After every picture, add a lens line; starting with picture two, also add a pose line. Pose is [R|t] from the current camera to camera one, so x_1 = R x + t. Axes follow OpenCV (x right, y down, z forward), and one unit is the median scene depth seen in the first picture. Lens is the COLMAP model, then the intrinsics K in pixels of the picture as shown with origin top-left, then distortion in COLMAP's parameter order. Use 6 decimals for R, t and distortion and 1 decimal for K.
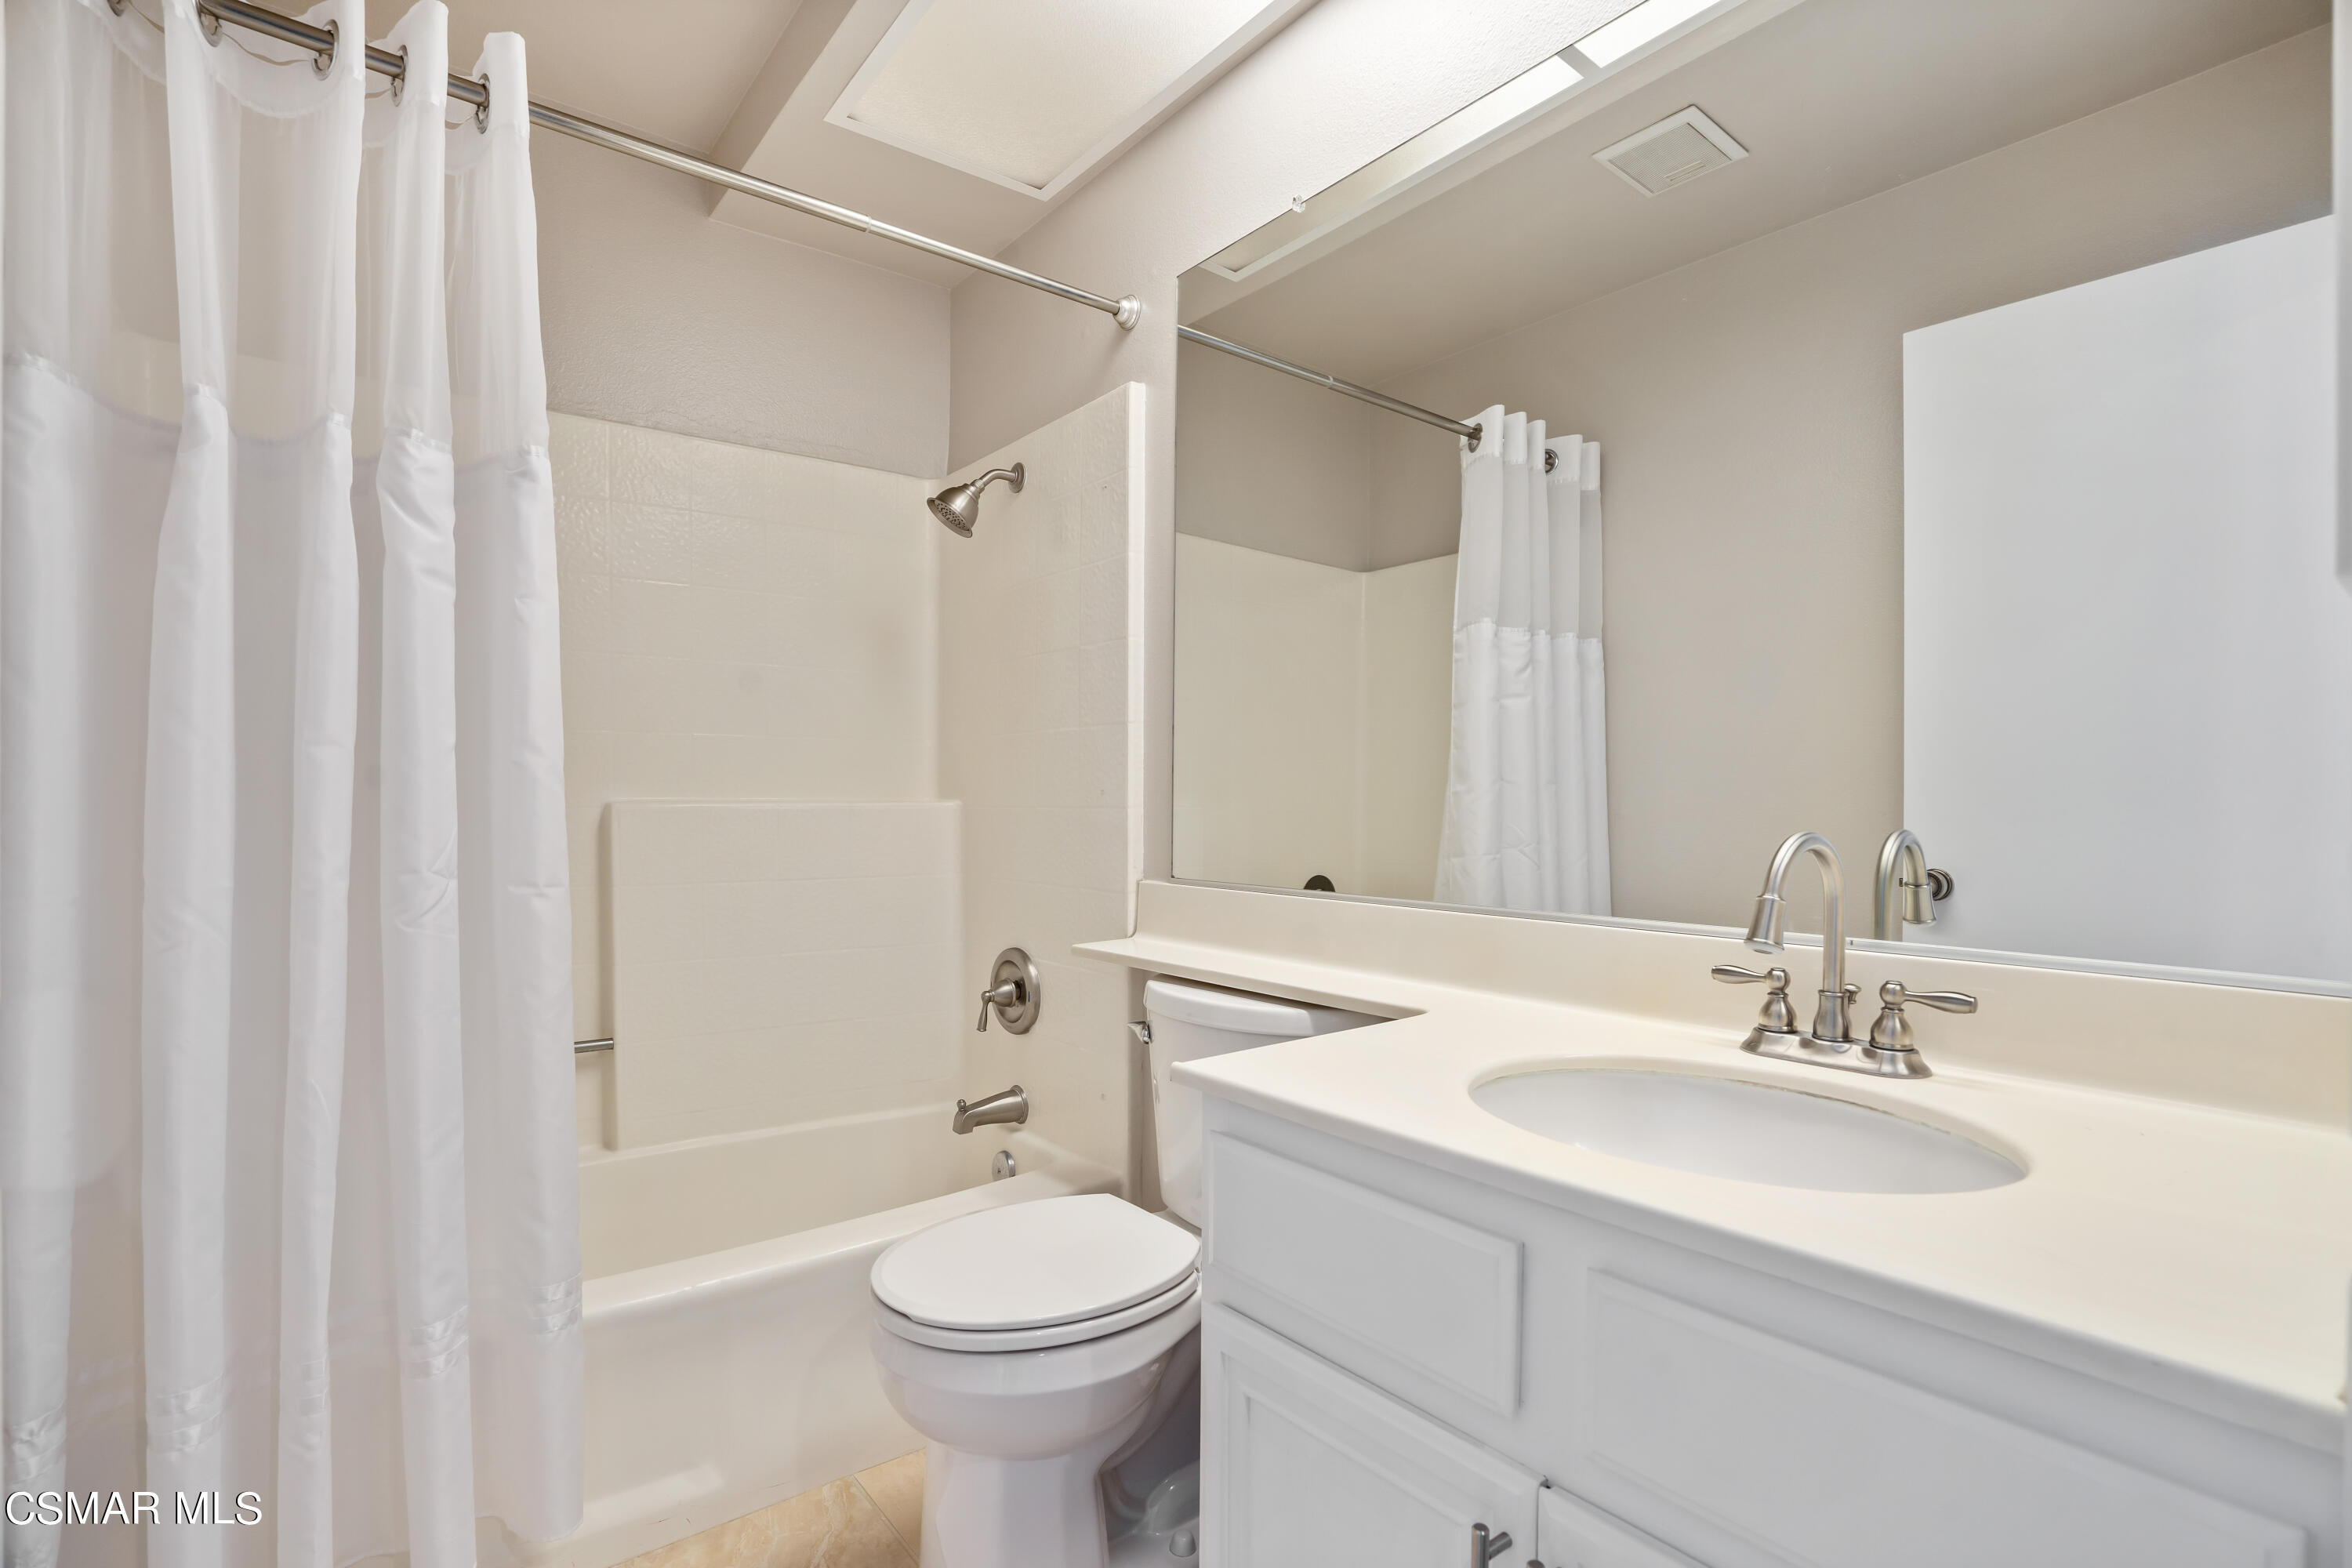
lens RADIAL K [[1094.8, 0, 1172.0], [0, 1094.8, 781.5], [0, 0, 1]] dist [-0.059723, 0.023784]
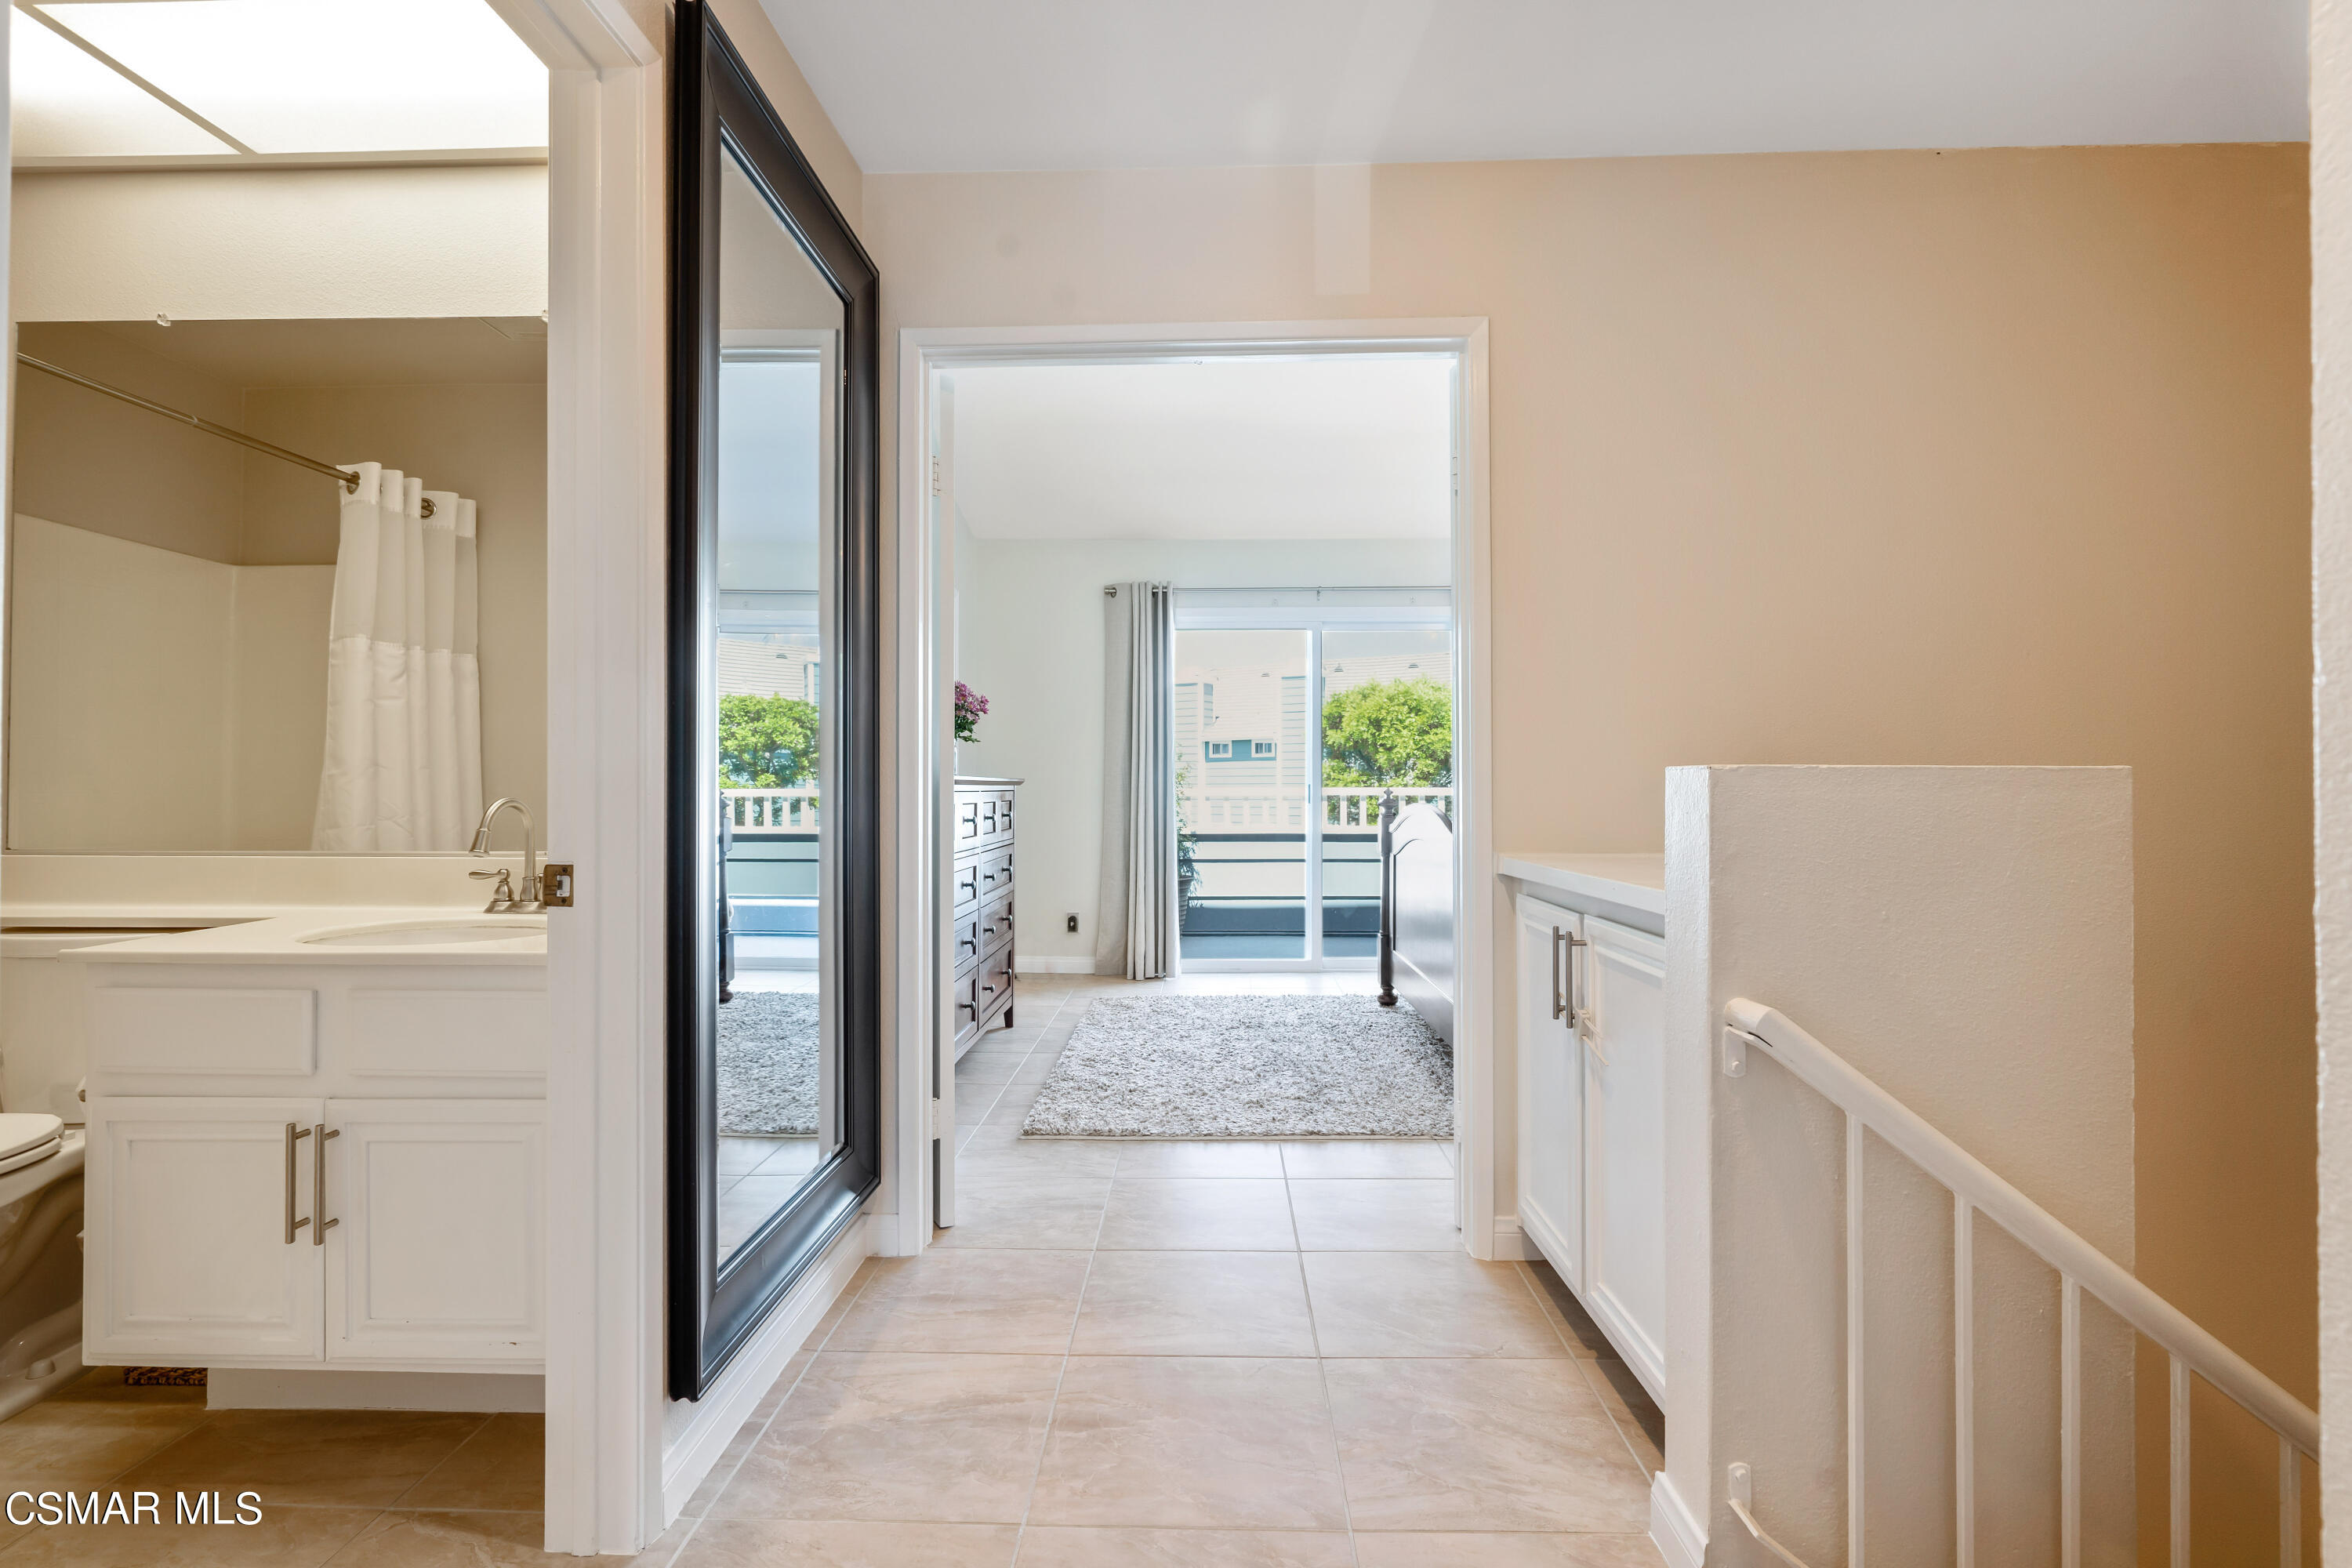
lens RADIAL K [[1097.6, 0, 1173.6], [0, 1097.6, 775.8], [0, 0, 1]] dist [0.000082, -0.000559]
pose [[0.640932, -0.000415, 0.767597, -0.074147], [-0.009632, 0.999917, 0.008584, -0.008763], [-0.767537, -0.012895, 0.640875, -0.494938]]
